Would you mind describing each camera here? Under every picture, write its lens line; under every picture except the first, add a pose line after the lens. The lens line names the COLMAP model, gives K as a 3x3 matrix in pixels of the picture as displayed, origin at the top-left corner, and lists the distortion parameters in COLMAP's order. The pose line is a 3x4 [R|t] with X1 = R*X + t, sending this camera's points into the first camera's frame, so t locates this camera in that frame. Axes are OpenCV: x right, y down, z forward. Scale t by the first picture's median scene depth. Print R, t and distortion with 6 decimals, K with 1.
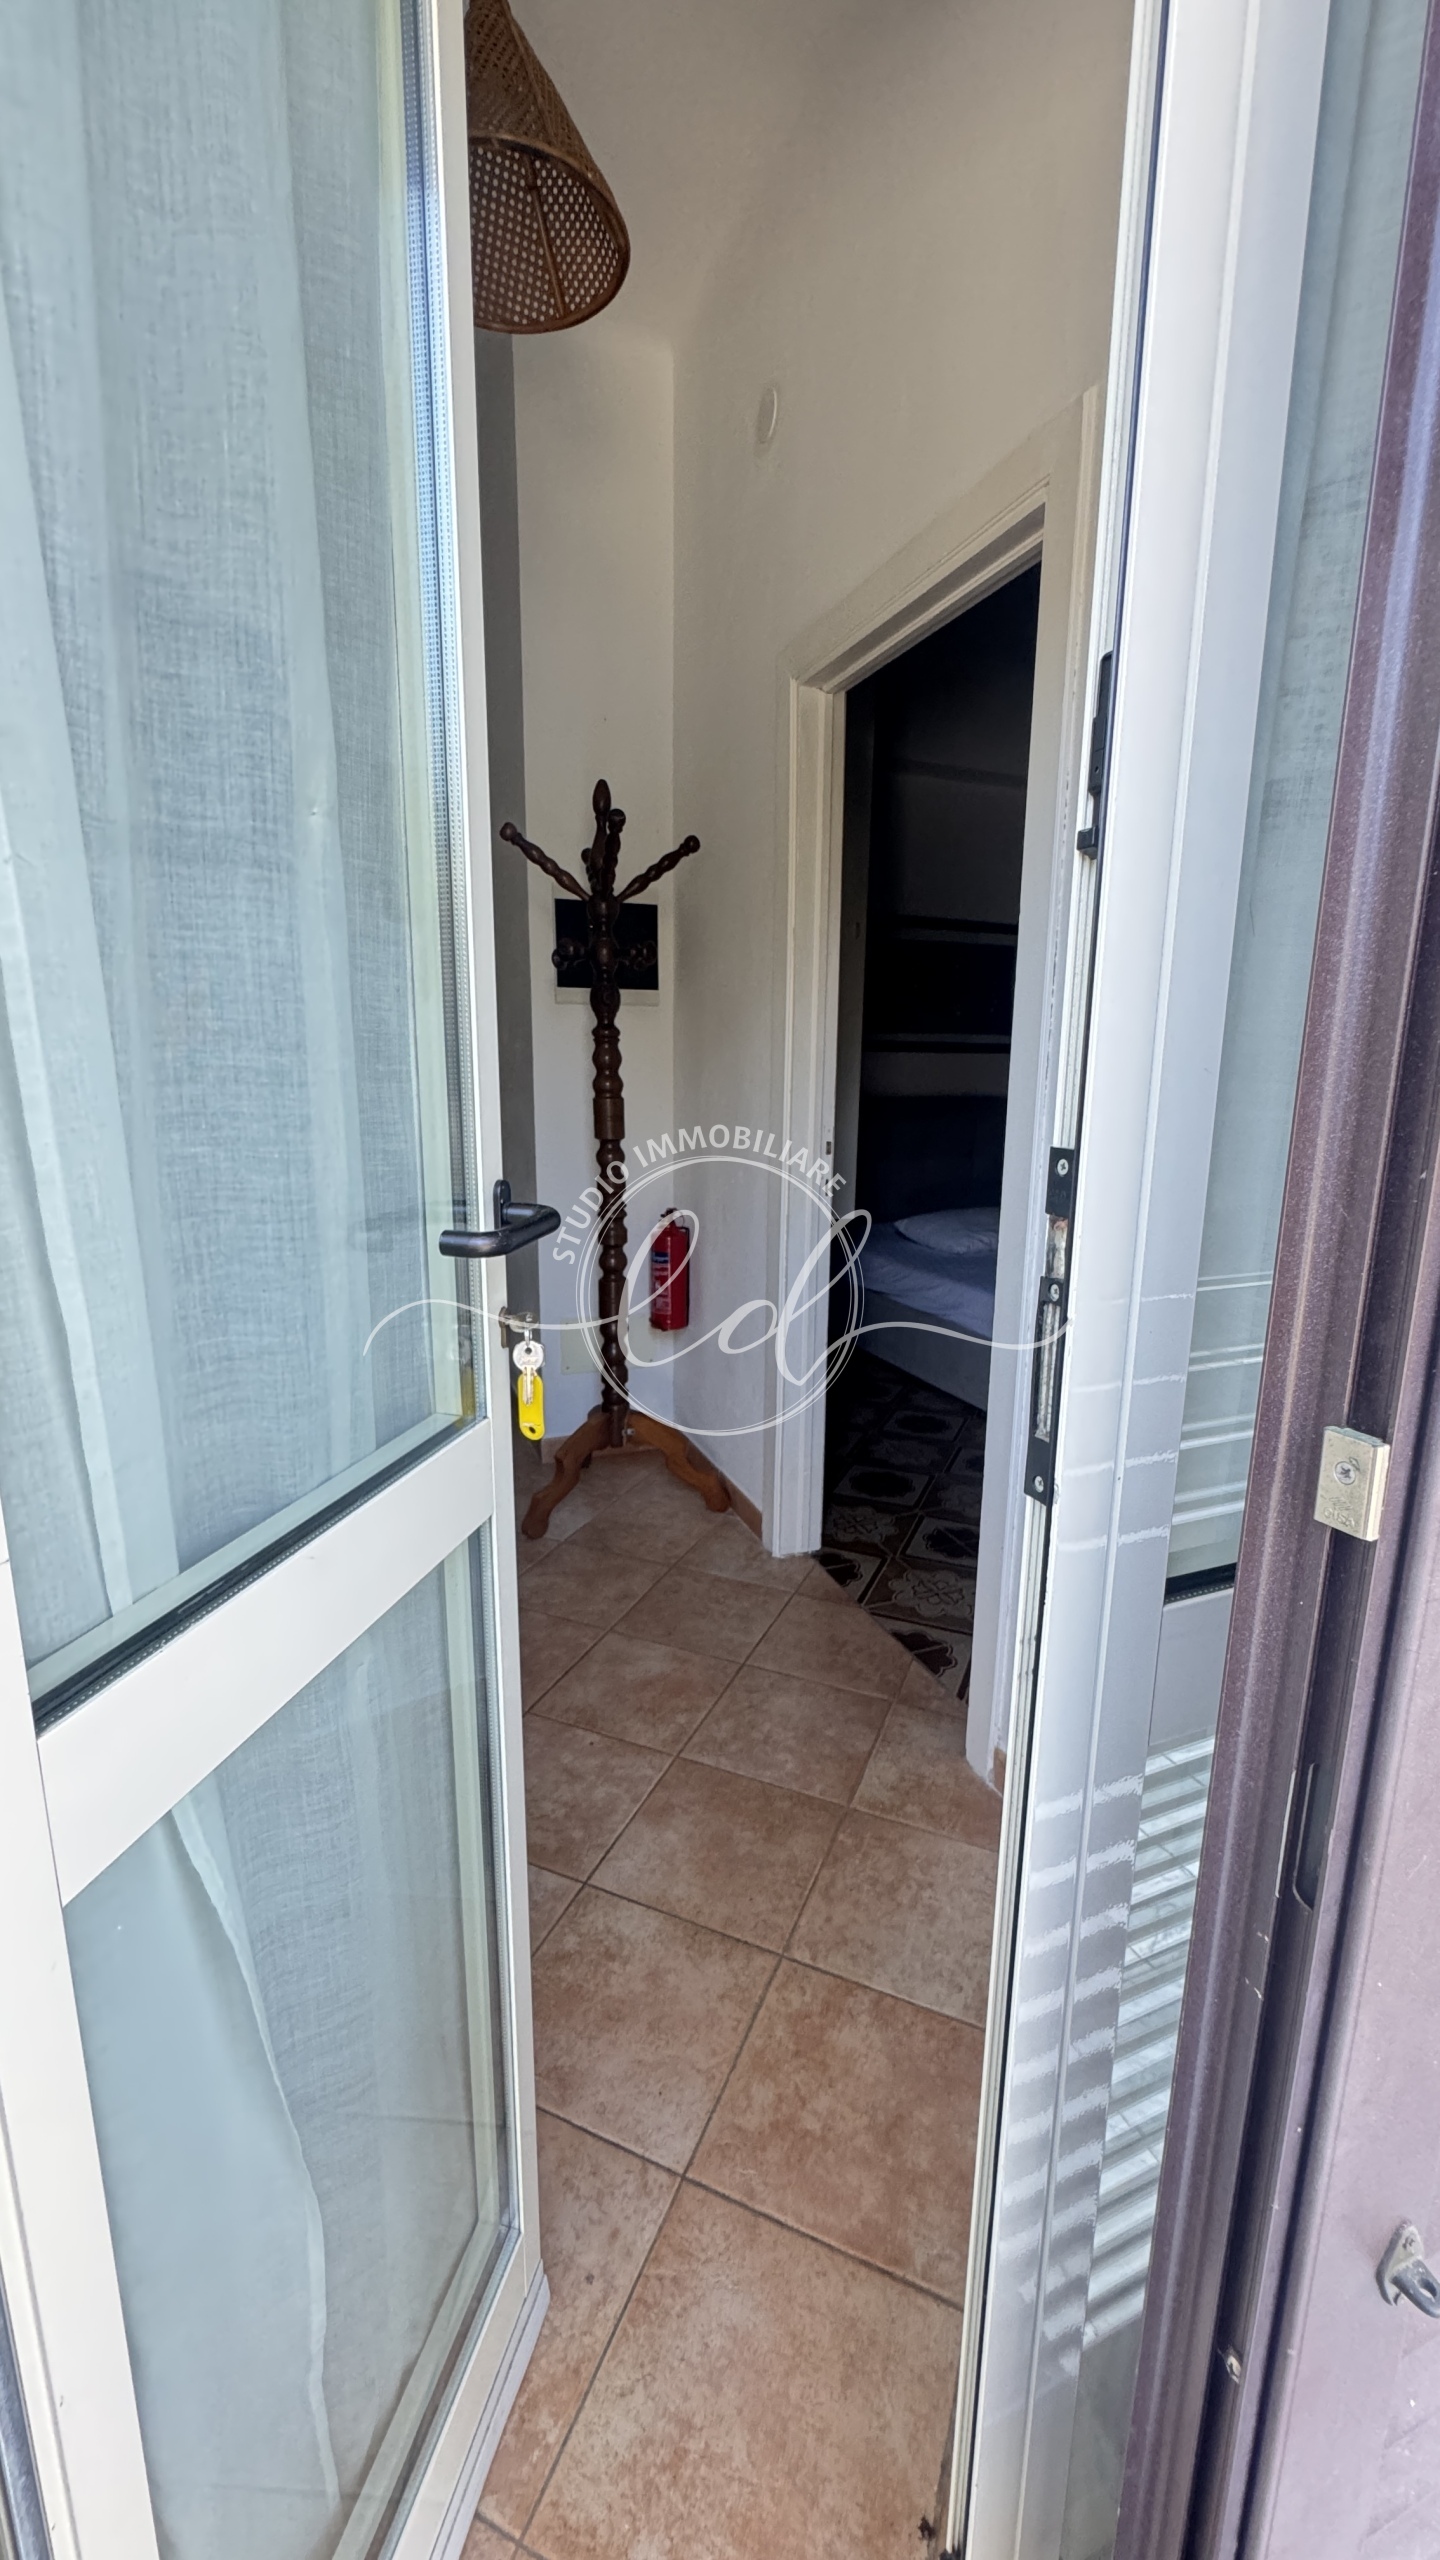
lens RADIAL K [[1024.5, 0, 724.8], [0, 1024.5, 1278.8], [0, 0, 1]] dist [-0.005531, 0.001055]
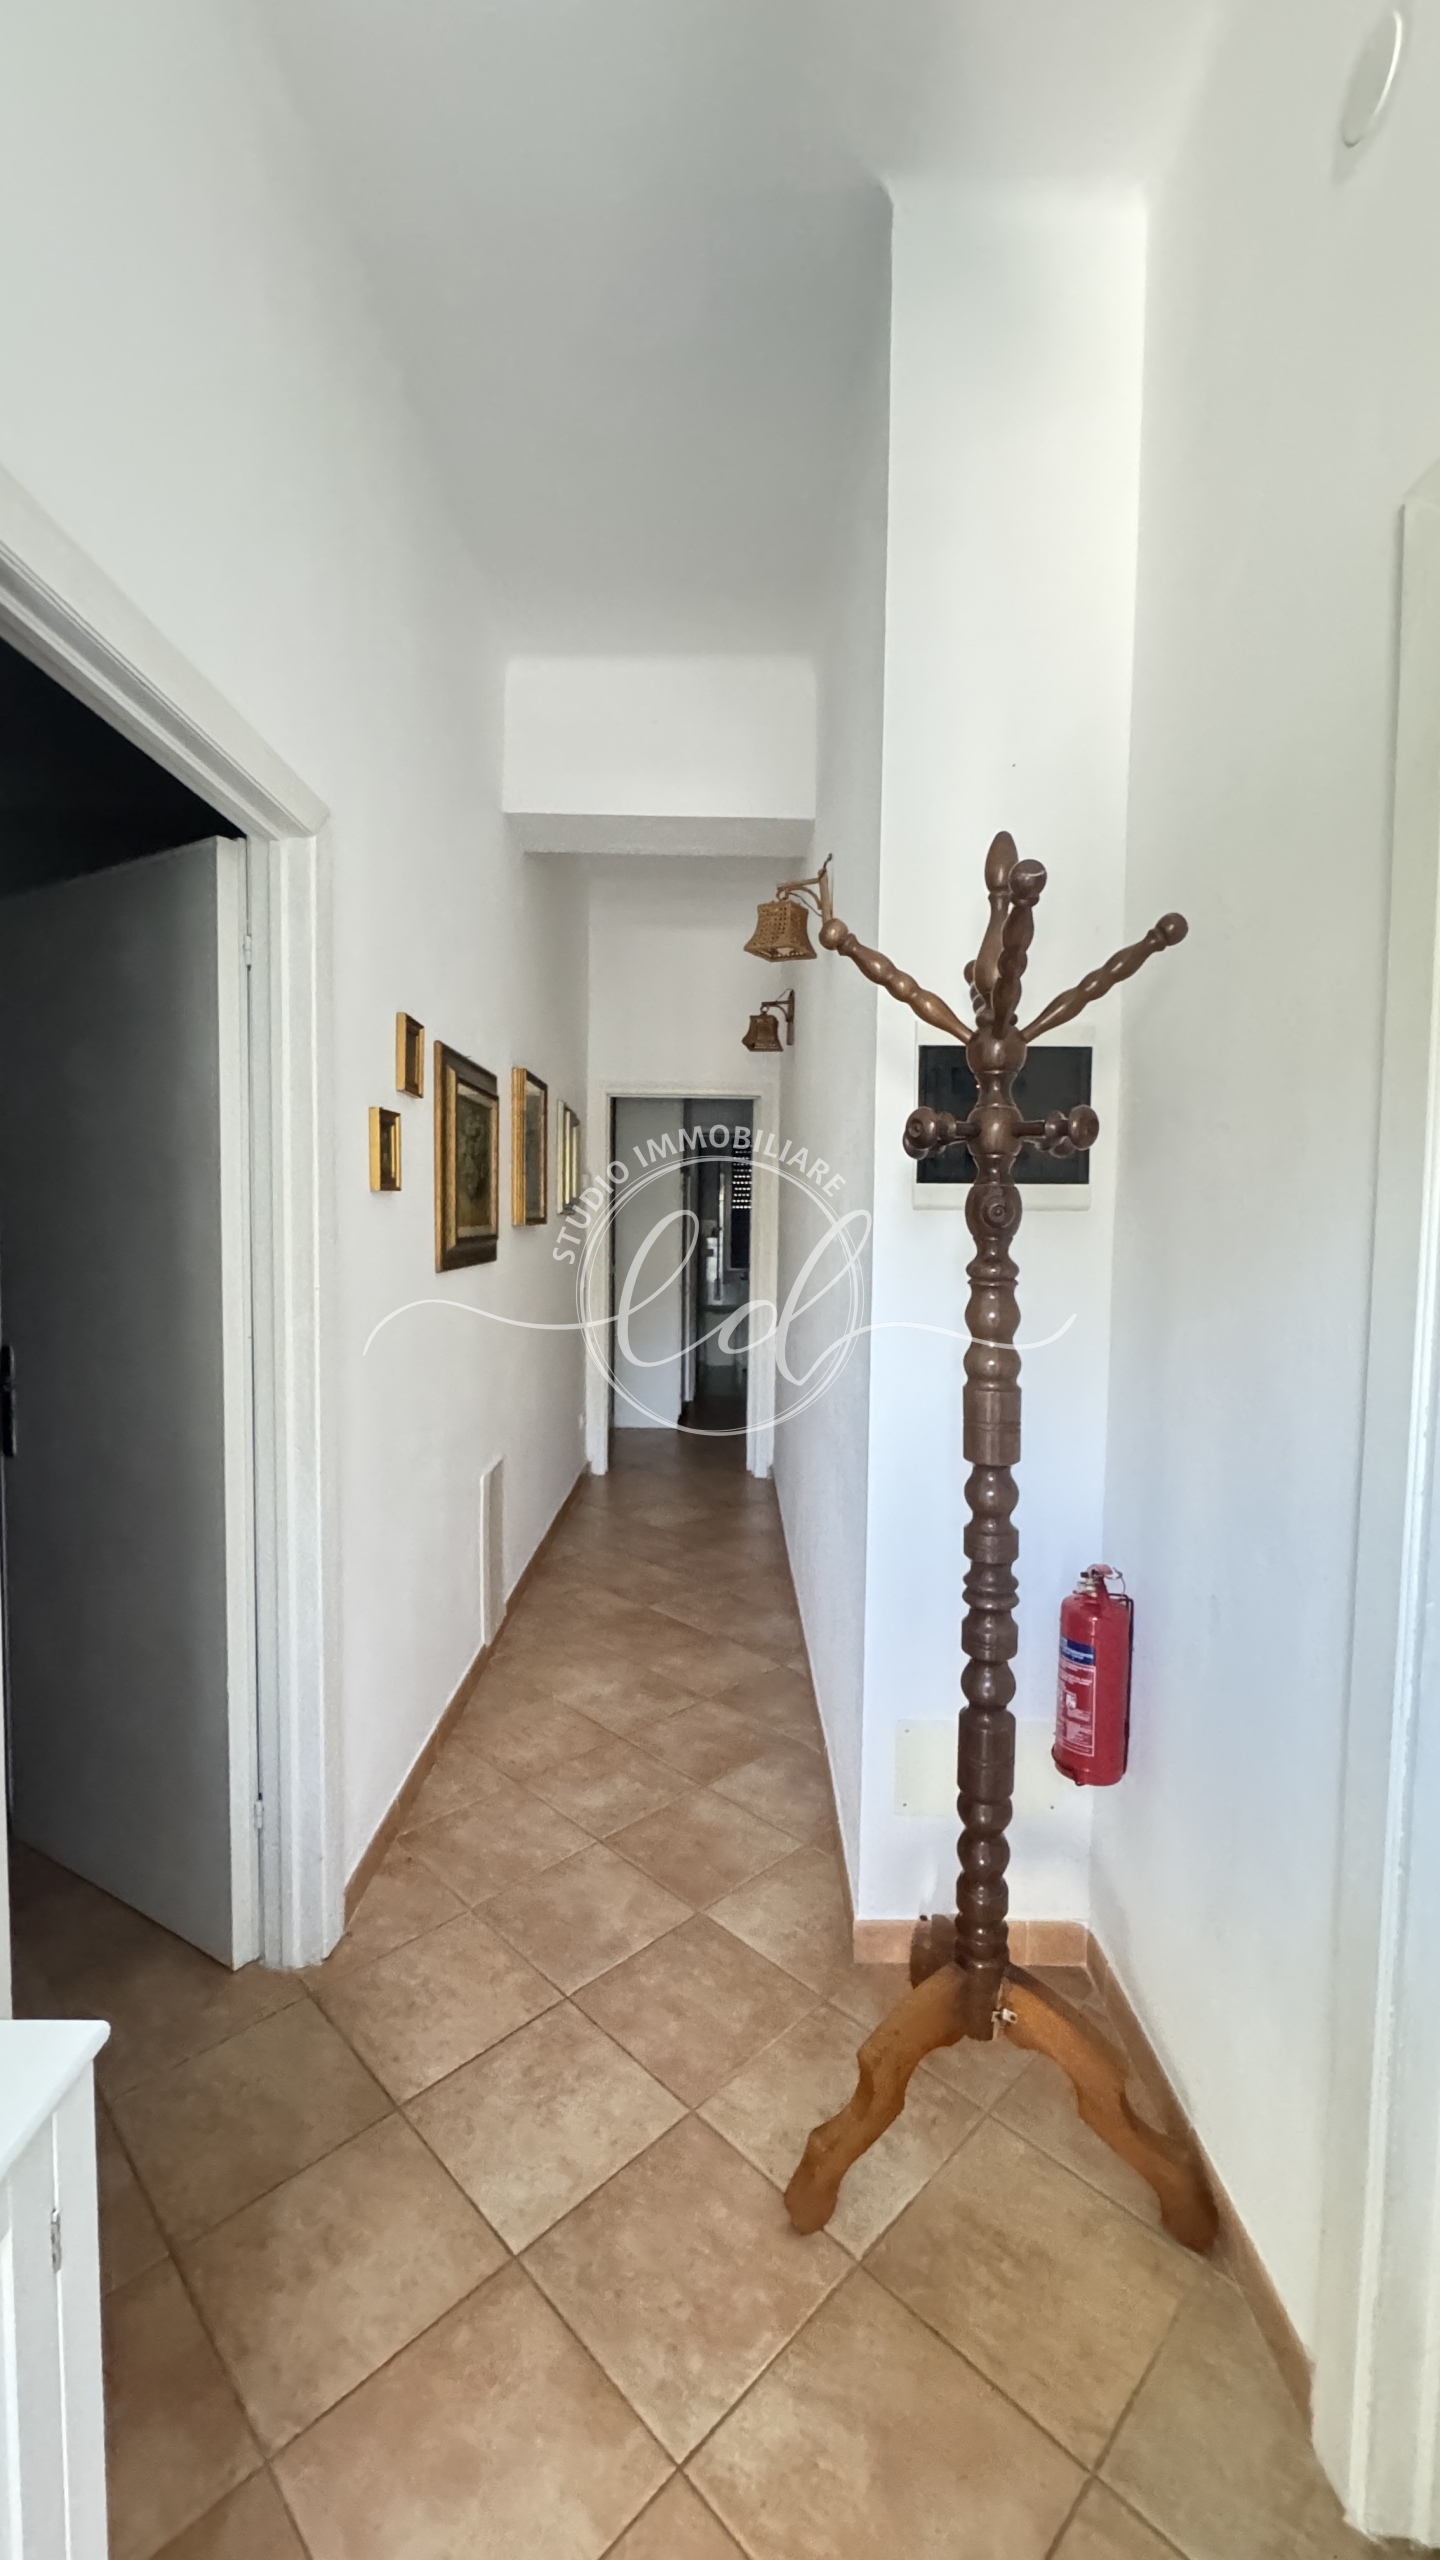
lens RADIAL K [[1024.5, 0, 724.8], [0, 1024.5, 1278.8], [0, 0, 1]] dist [-0.005531, 0.001055]
pose [[0.929642, 0.022742, -0.367761, -0.046560], [-0.078370, 0.987460, -0.137044, -0.146216], [0.360033, 0.156223, 0.919767, 0.434921]]
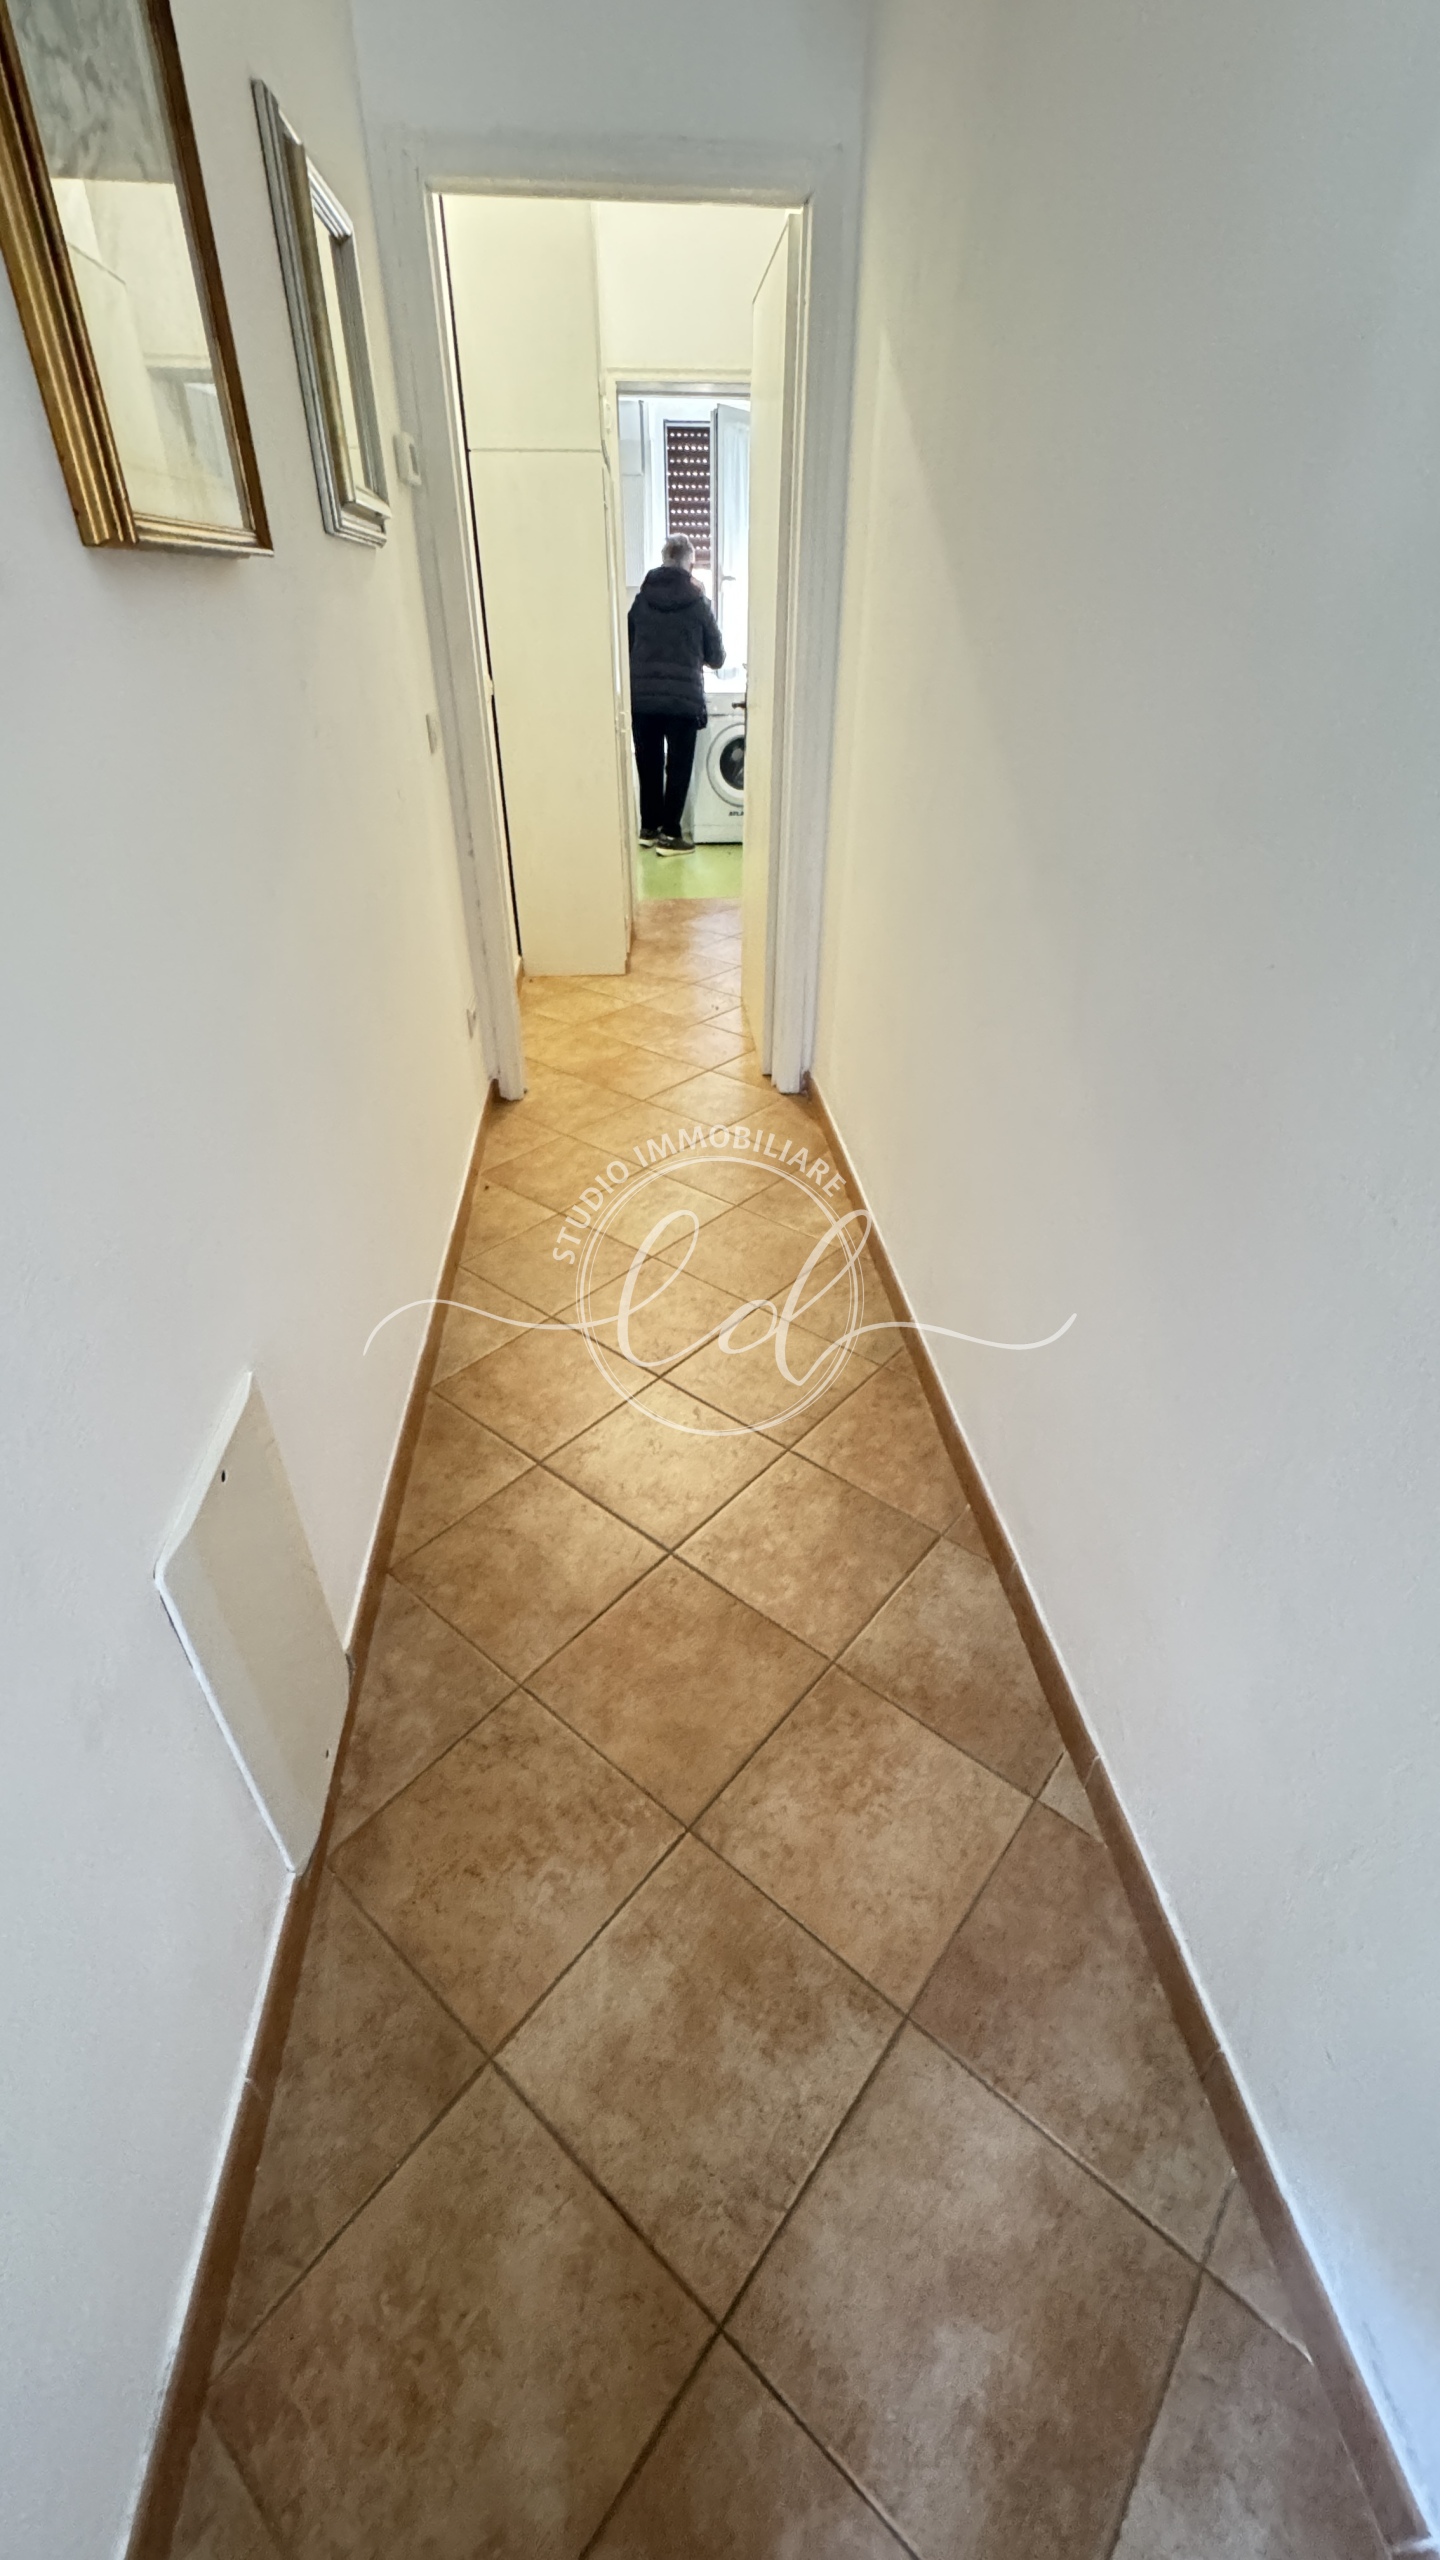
lens RADIAL K [[1031.1, 0, 716.9], [0, 1031.1, 1275.7], [0, 0, 1]] dist [0.000008, 0.000088]
pose [[0.958768, 0.149825, -0.241490, -0.488293], [-0.050712, 0.926300, 0.373358, -0.293705], [0.279630, -0.345717, 0.895705, 1.234056]]
